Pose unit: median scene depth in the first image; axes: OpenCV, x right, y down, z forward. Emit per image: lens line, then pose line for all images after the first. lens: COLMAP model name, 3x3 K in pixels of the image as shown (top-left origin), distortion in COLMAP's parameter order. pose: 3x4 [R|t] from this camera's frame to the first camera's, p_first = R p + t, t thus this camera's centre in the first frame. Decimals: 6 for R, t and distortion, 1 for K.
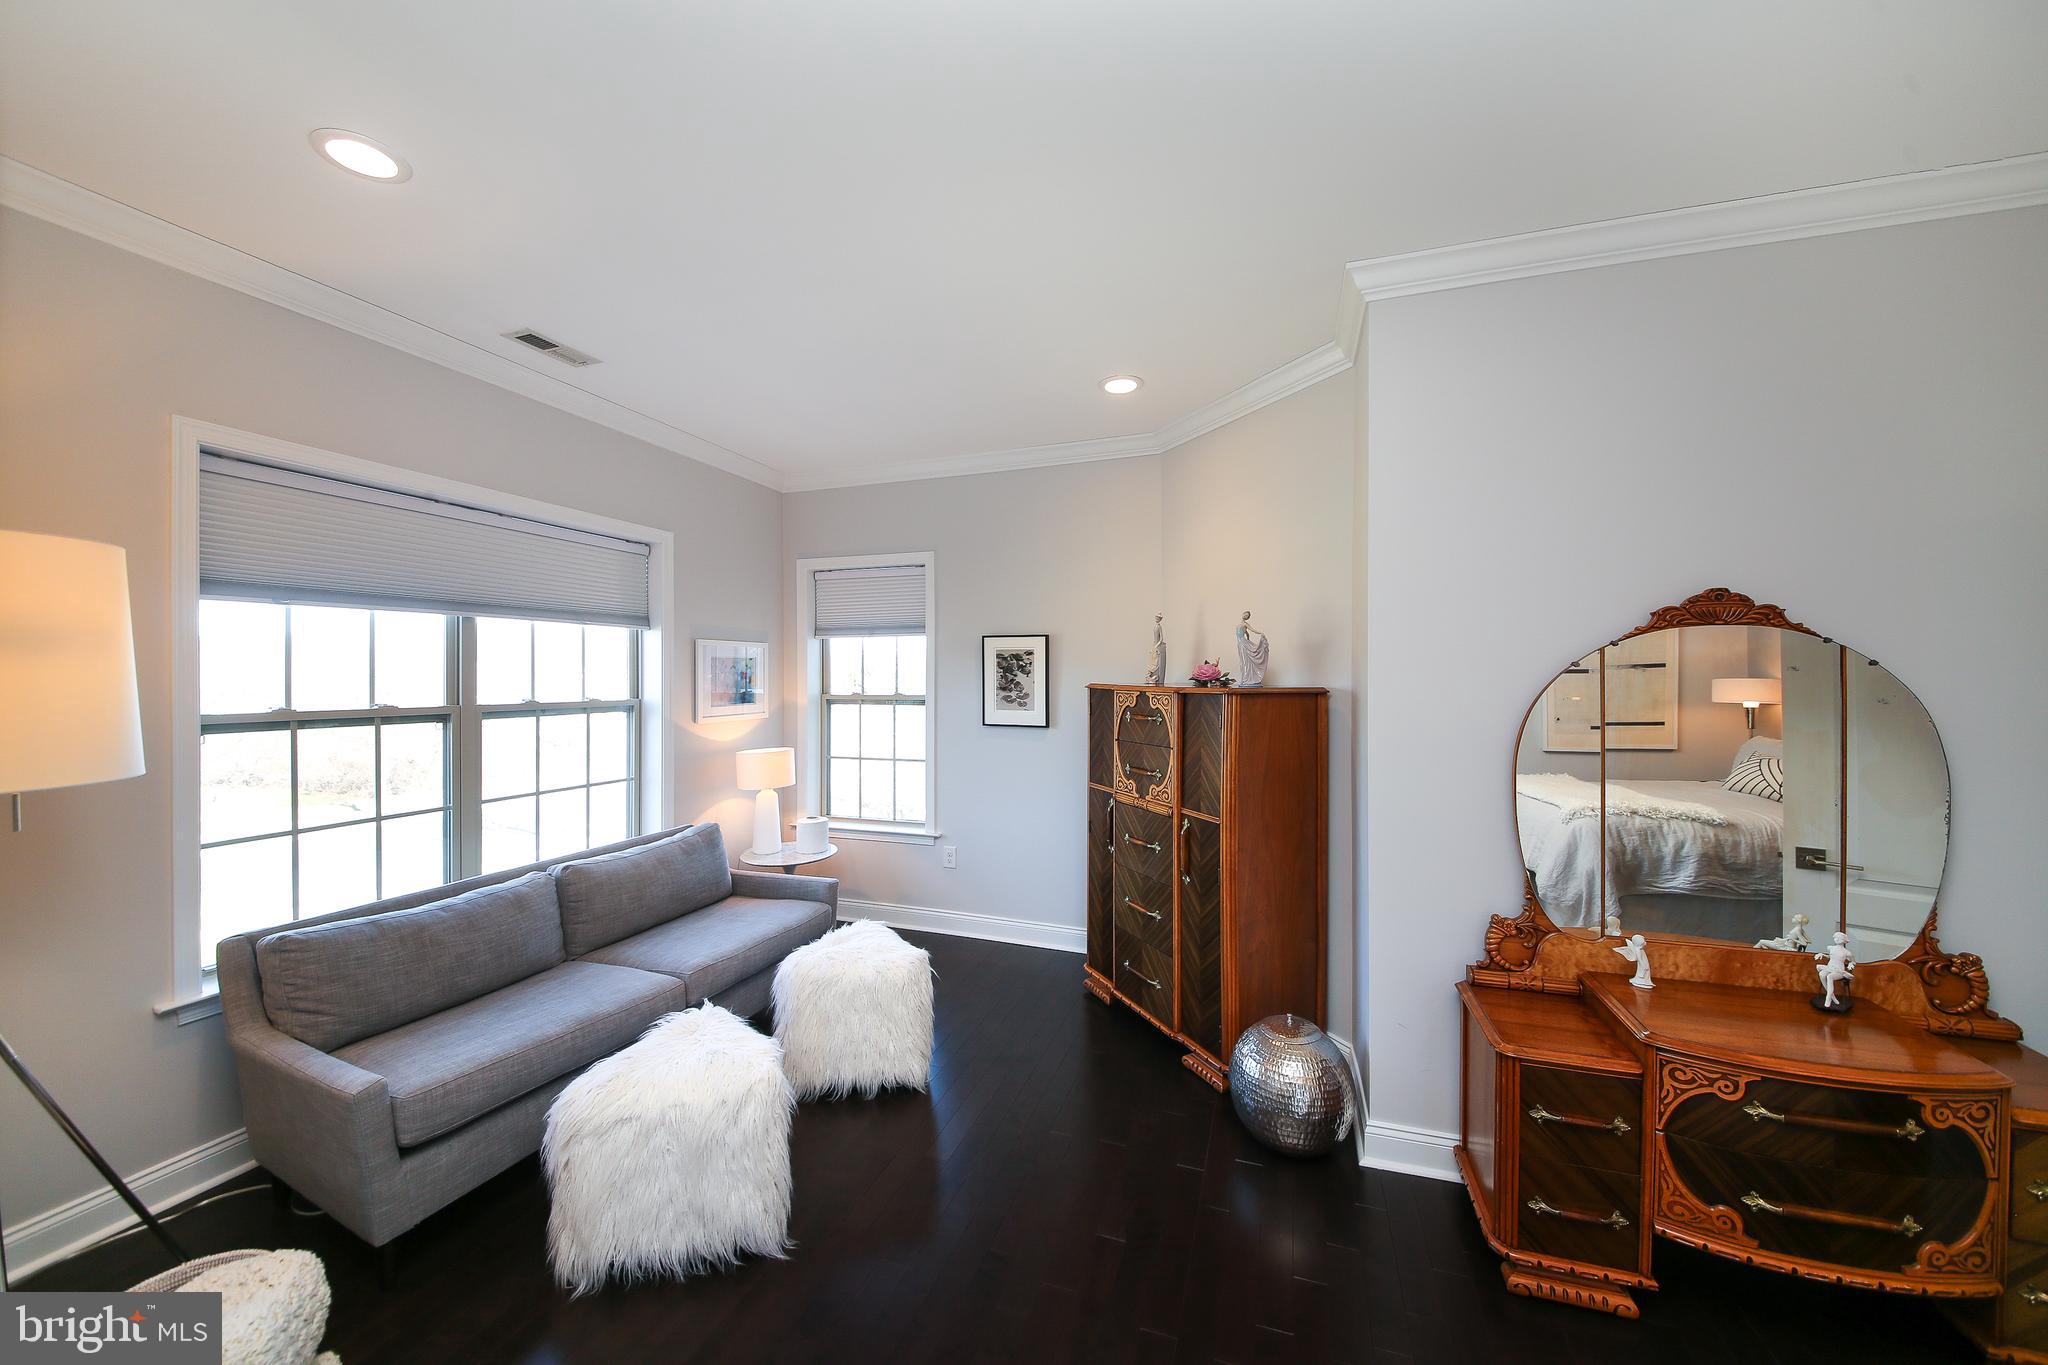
lens RADIAL K [[691.2, 0, 1024.0], [0, 691.2, 682.5], [0, 0, 1]] dist [-0.027107, -0.000126]
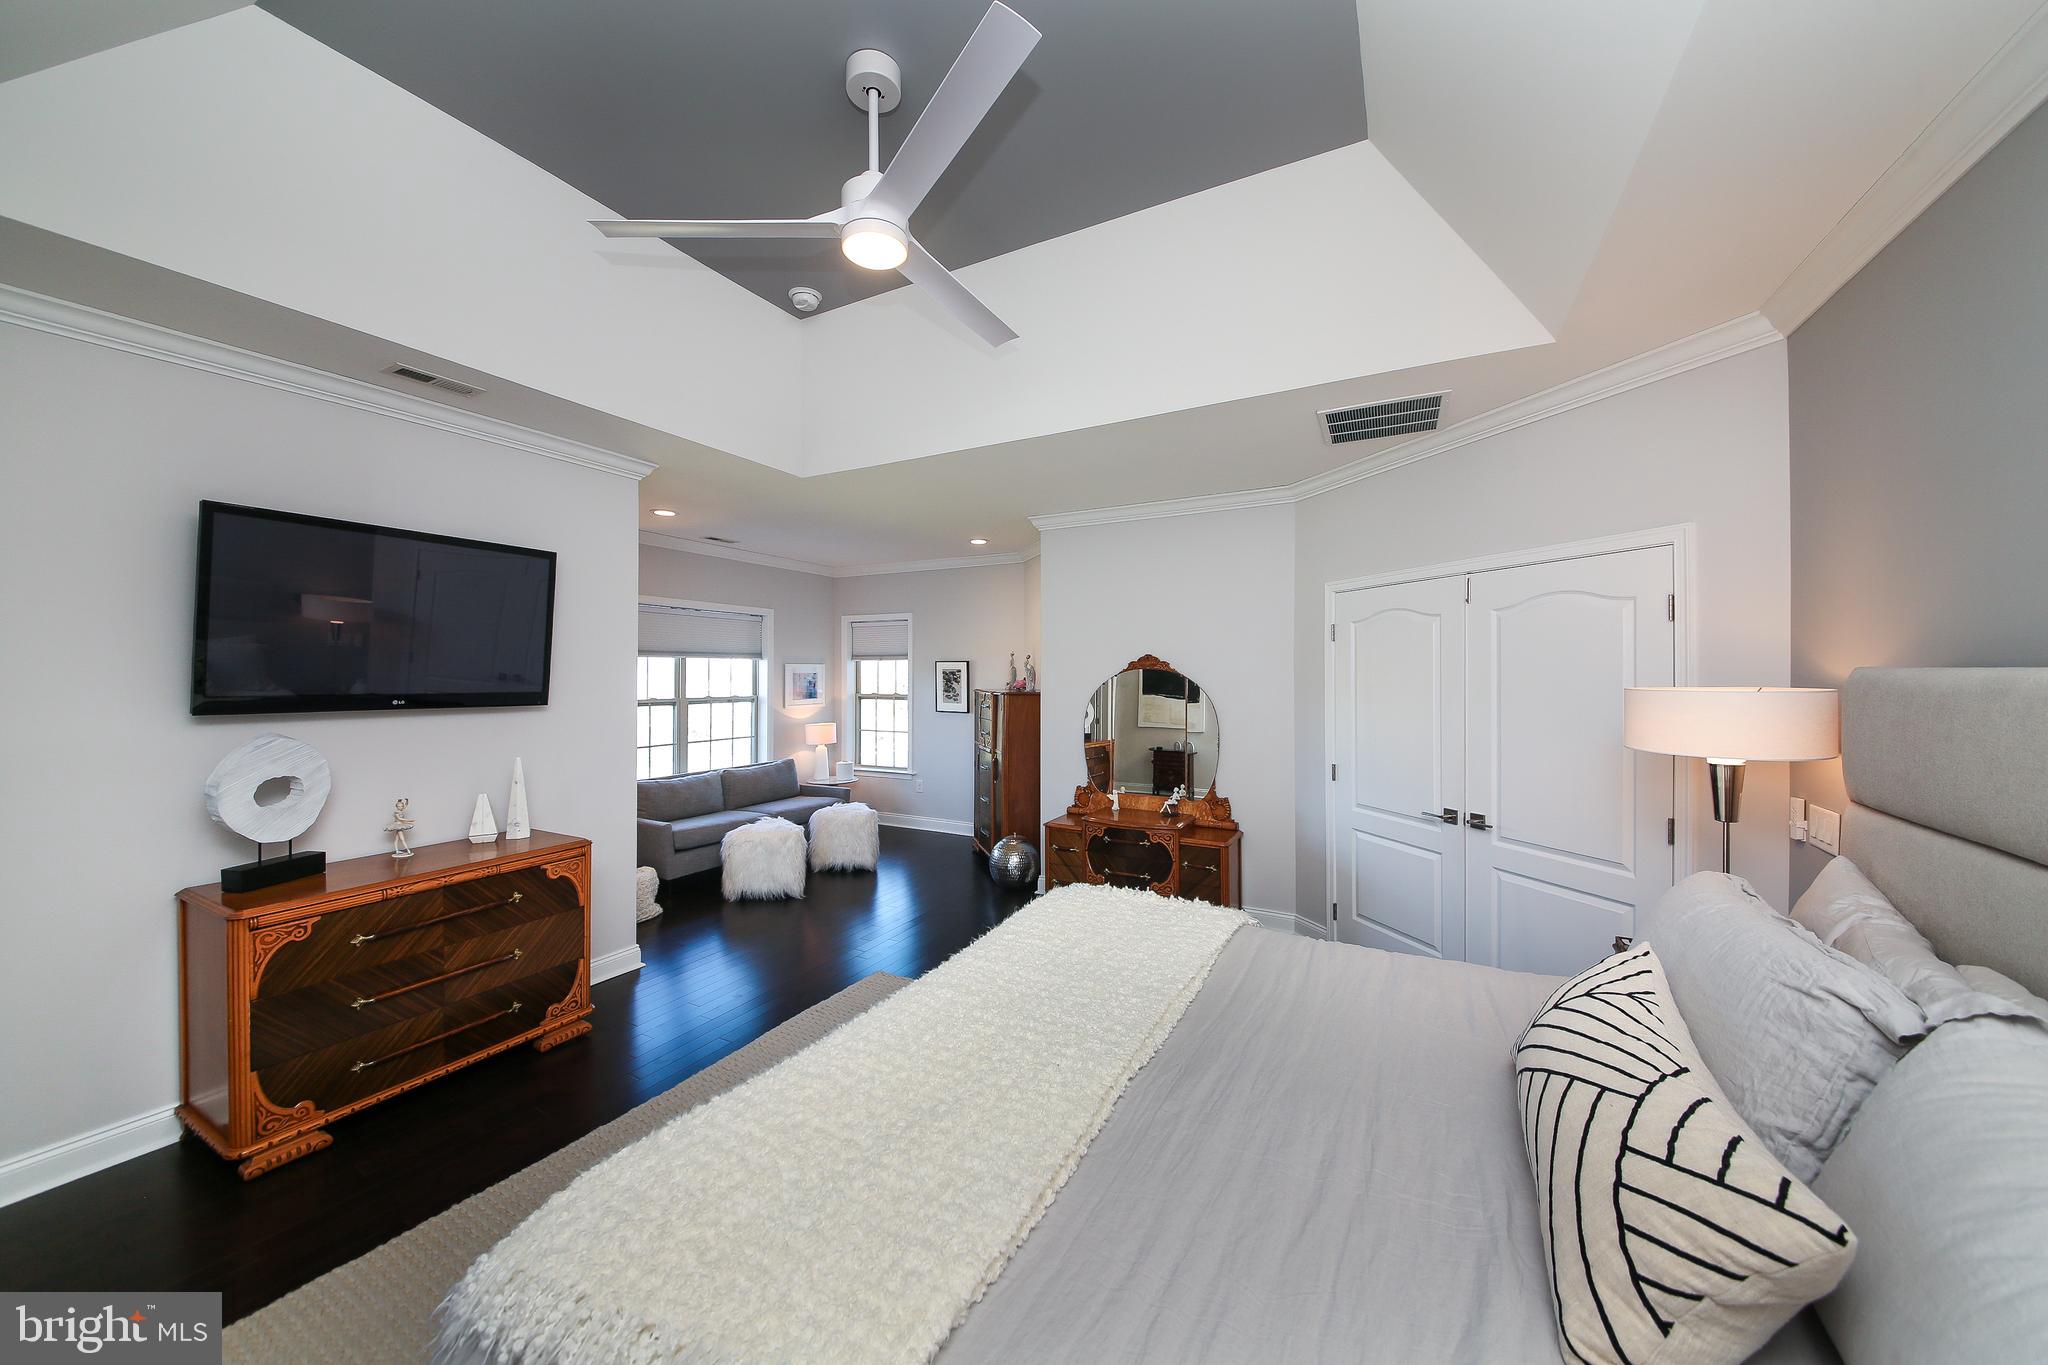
lens RADIAL K [[728.7, 0, 1017.4], [0, 728.7, 675.0], [0, 0, 1]] dist [-0.001395, -0.008763]
pose [[0.984991, -0.000534, -0.172602, 0.534378], [-0.001168, 0.999952, -0.009759, -0.015522], [0.172599, 0.009815, 0.984943, -0.927338]]
